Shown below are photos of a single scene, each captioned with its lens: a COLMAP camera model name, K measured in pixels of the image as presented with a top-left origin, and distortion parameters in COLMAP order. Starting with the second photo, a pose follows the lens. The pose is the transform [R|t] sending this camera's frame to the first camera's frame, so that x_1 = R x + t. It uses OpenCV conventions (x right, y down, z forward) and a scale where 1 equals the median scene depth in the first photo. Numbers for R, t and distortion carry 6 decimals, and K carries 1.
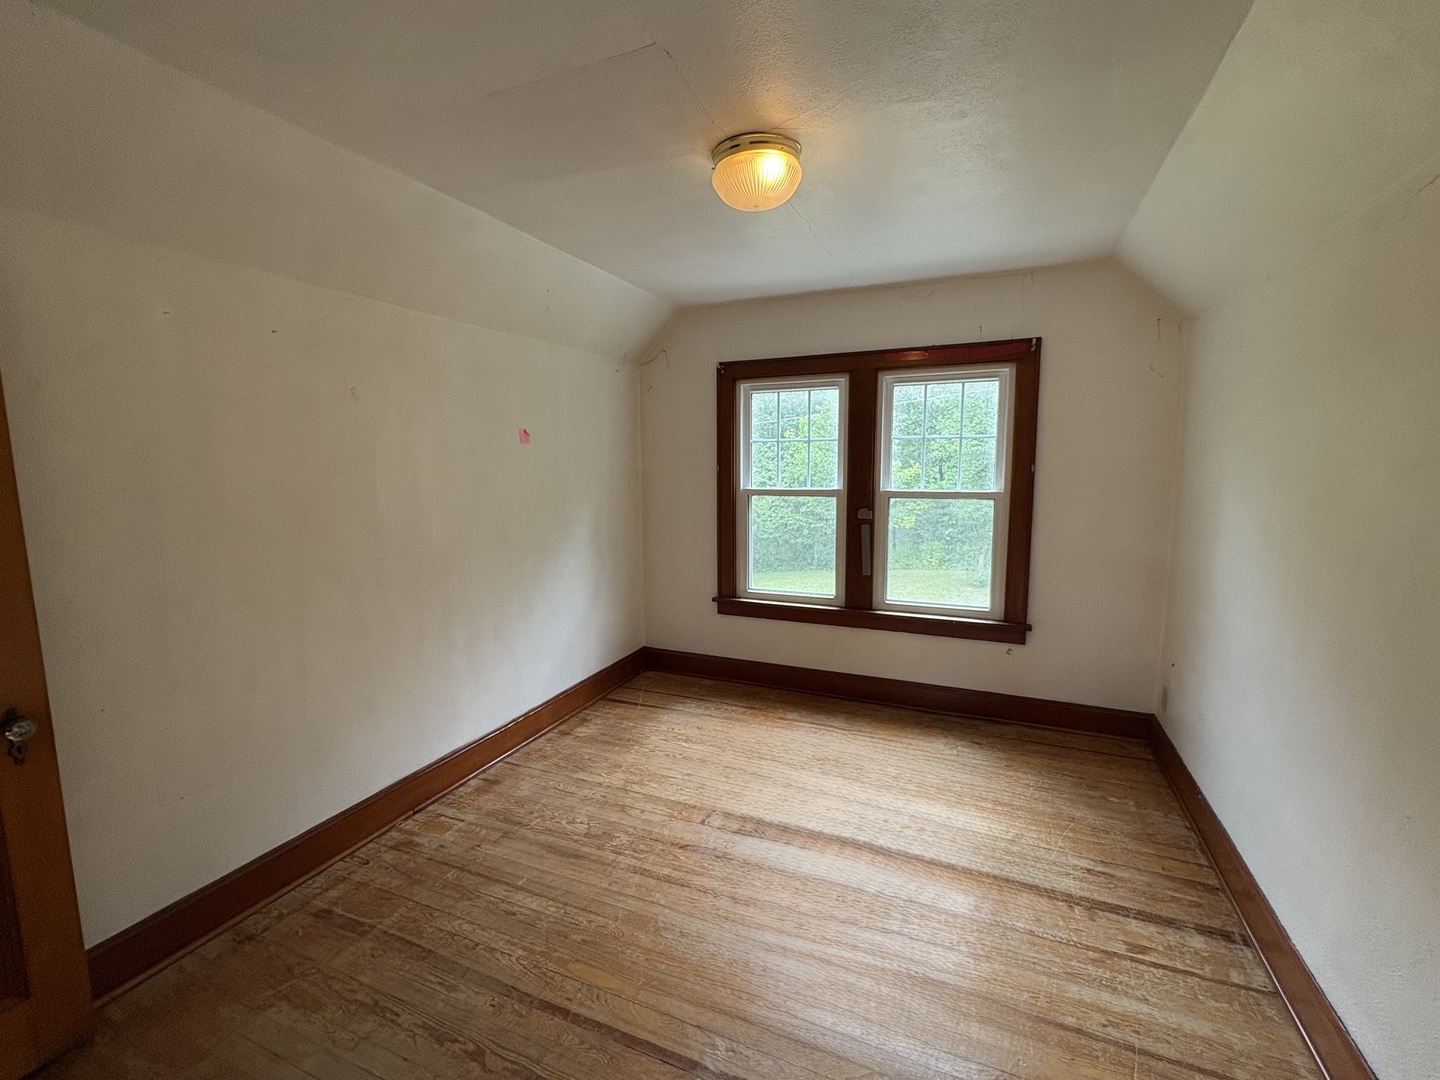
lens RADIAL K [[621.2, 0, 732.1], [0, 621.2, 539.2], [0, 0, 1]] dist [-0.001316, 0.001721]
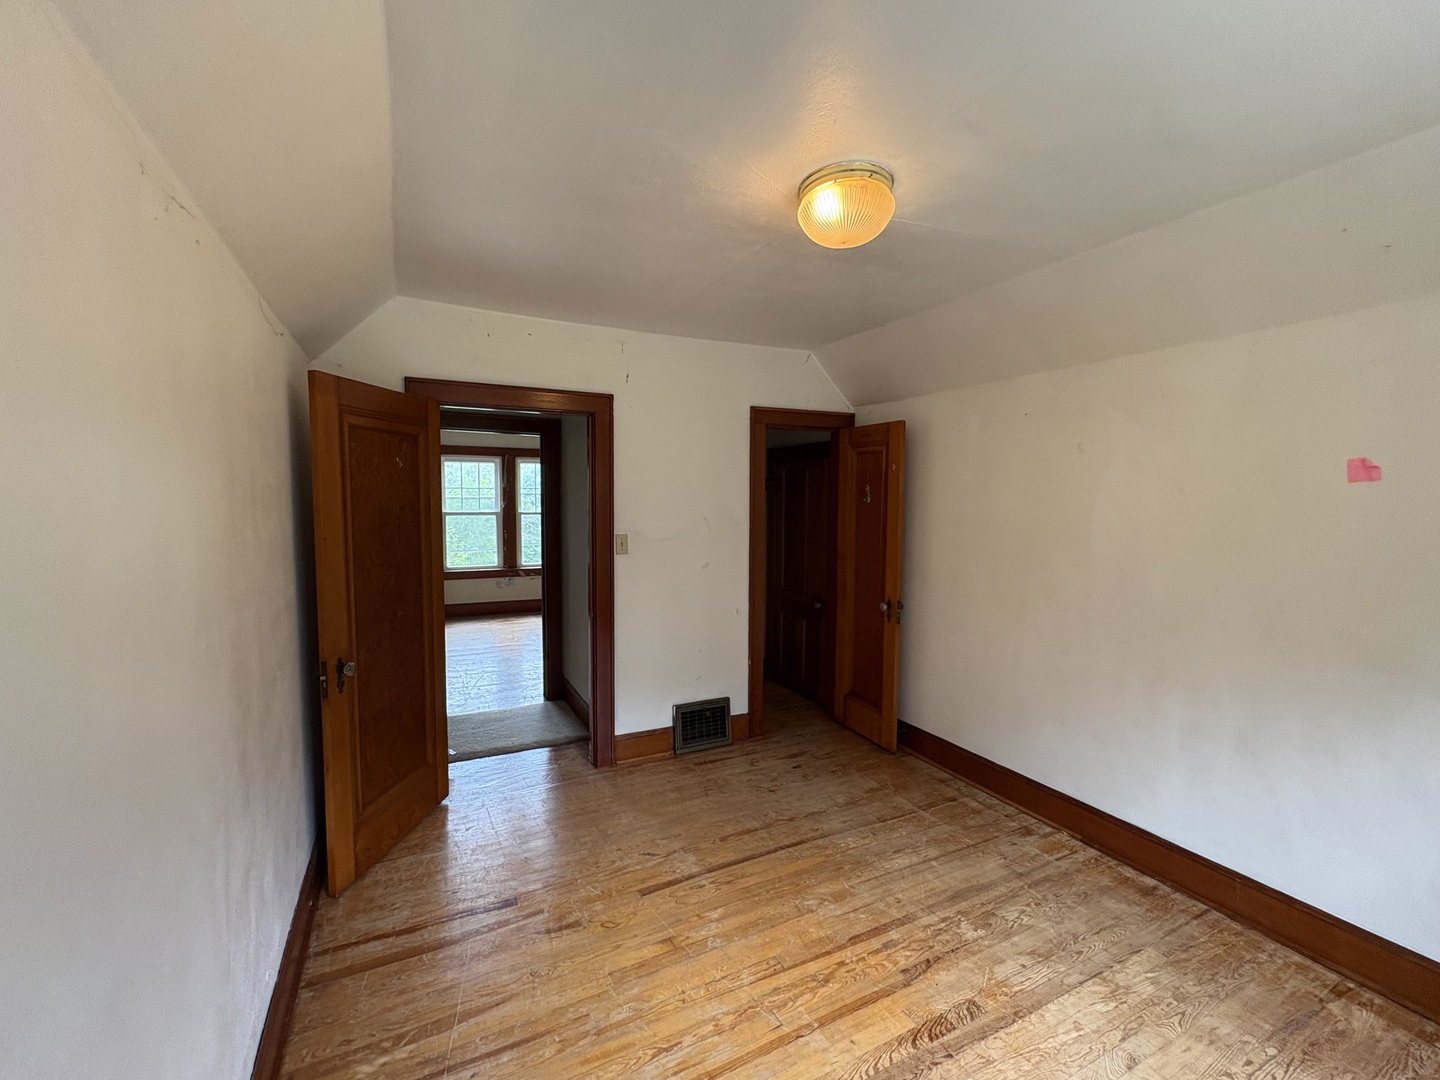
lens RADIAL K [[621.2, 0, 718.3], [0, 621.2, 539.7], [0, 0, 1]] dist [-0.001316, 0.001721]
pose [[-0.651140, 0.049709, -0.757328, 0.693276], [-0.103381, 0.982743, 0.153391, -0.163214], [0.751883, 0.178173, -0.634765, 1.179779]]
